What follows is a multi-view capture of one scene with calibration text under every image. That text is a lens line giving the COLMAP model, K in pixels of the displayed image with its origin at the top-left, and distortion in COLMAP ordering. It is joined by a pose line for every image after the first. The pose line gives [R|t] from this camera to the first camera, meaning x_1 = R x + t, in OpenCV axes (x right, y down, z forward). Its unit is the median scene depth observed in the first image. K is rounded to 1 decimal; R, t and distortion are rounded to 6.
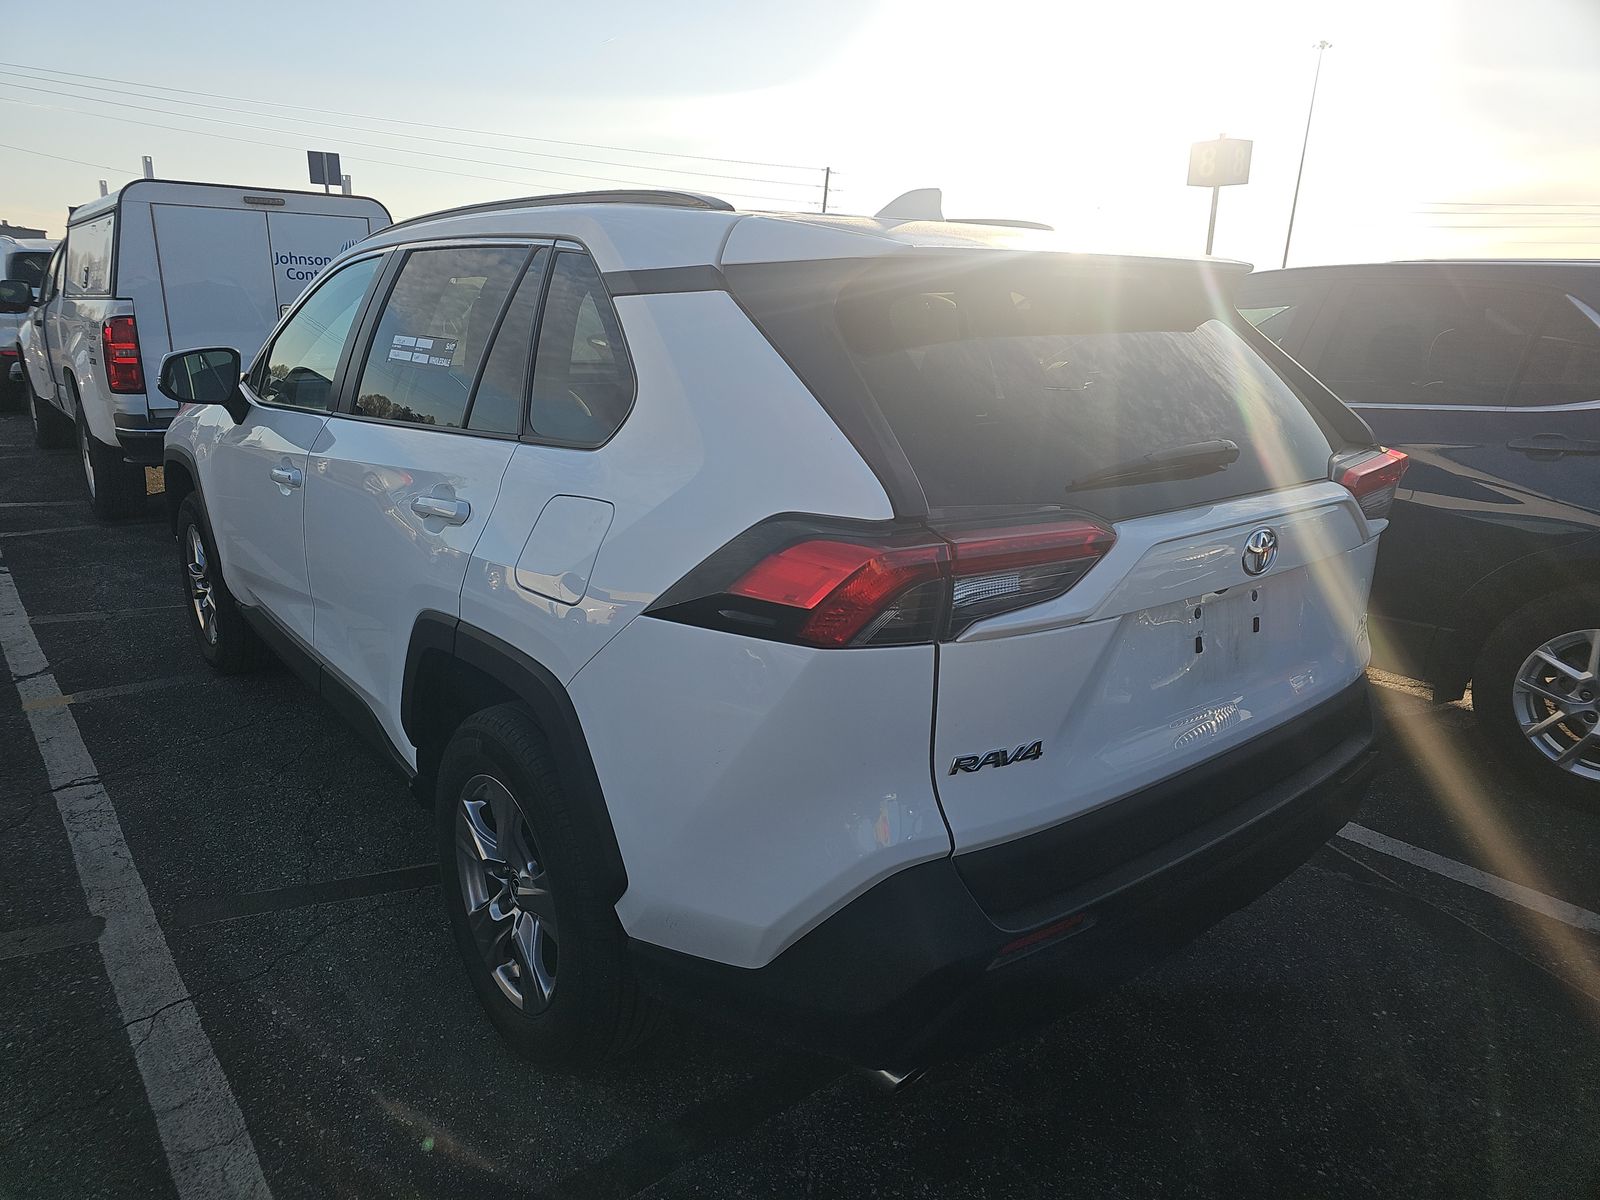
lens RADIAL K [[1072.1, 0, 806.7], [0, 1072.1, 599.0], [0, 0, 1]] dist [0.021512, -0.011623]
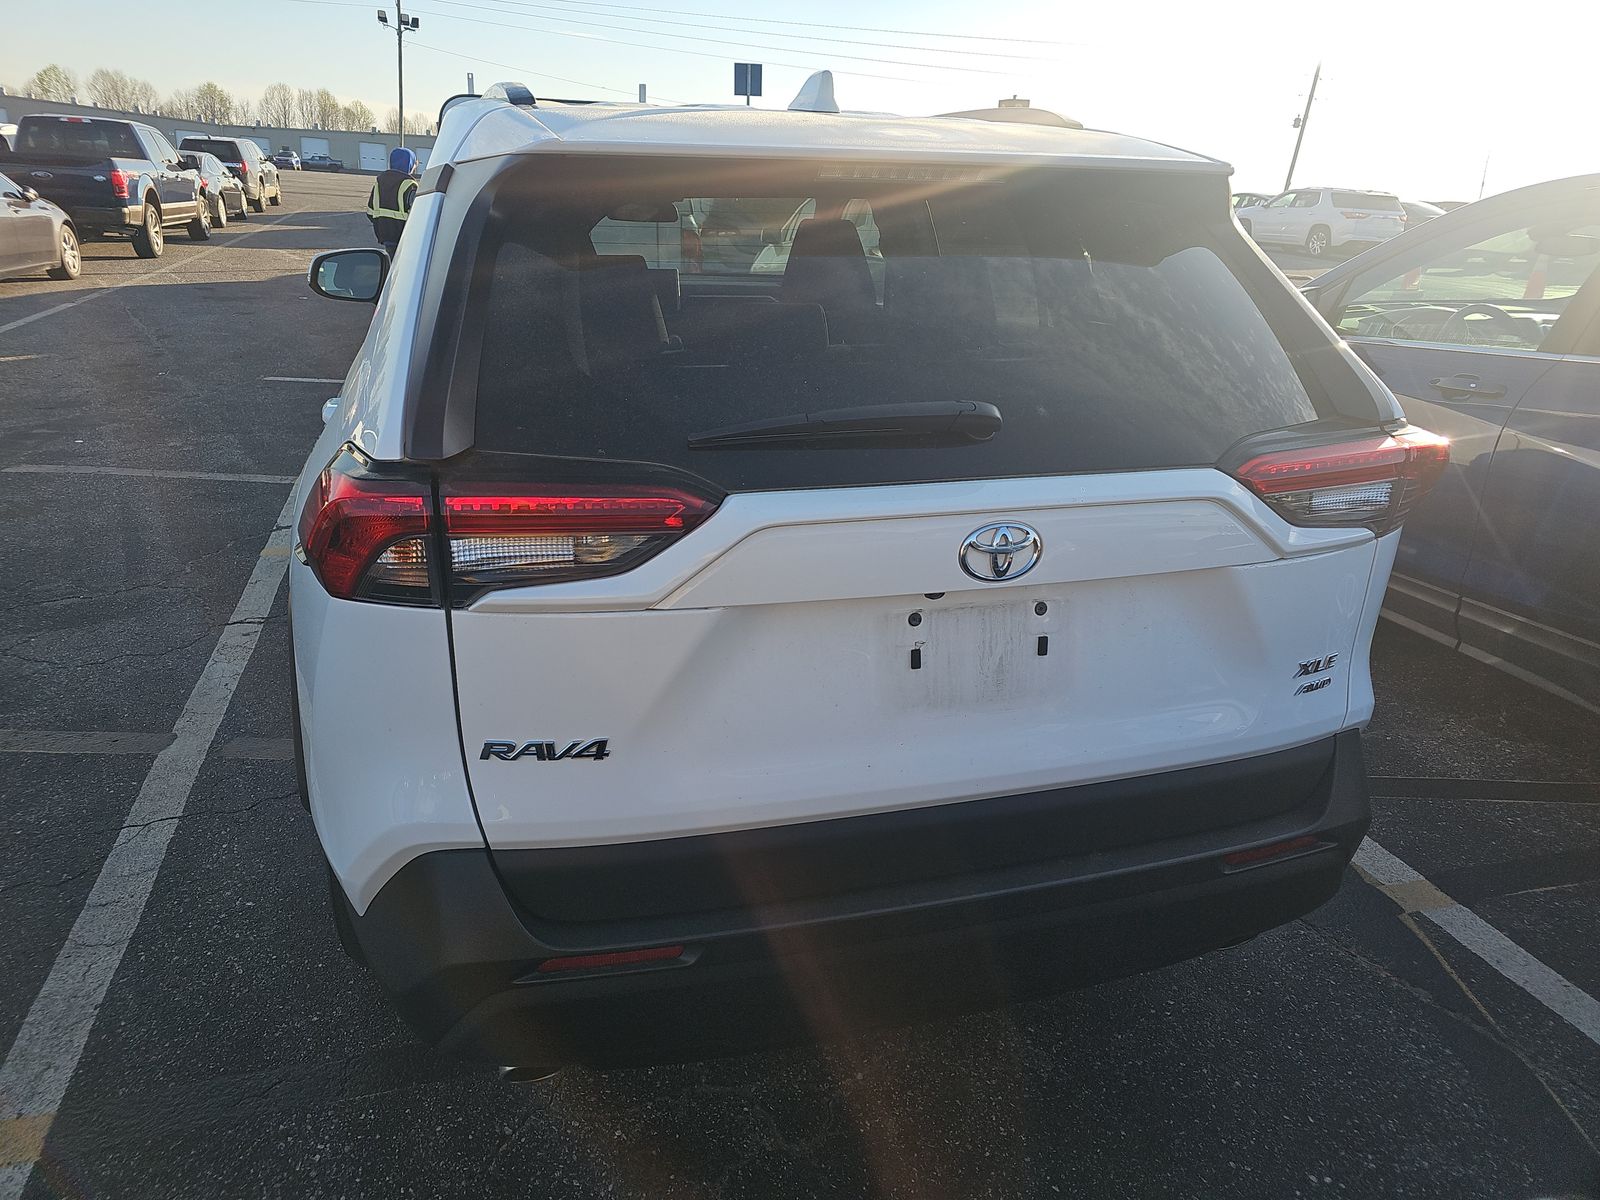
lens RADIAL K [[1072.1, 0, 800.9], [0, 1072.1, 597.2], [0, 0, 1]] dist [0.021512, -0.011623]
pose [[0.920465, 0.141168, -0.364438, 0.659220], [-0.113863, 0.988898, 0.095474, -0.079293], [0.373870, -0.046385, 0.926320, 0.278483]]
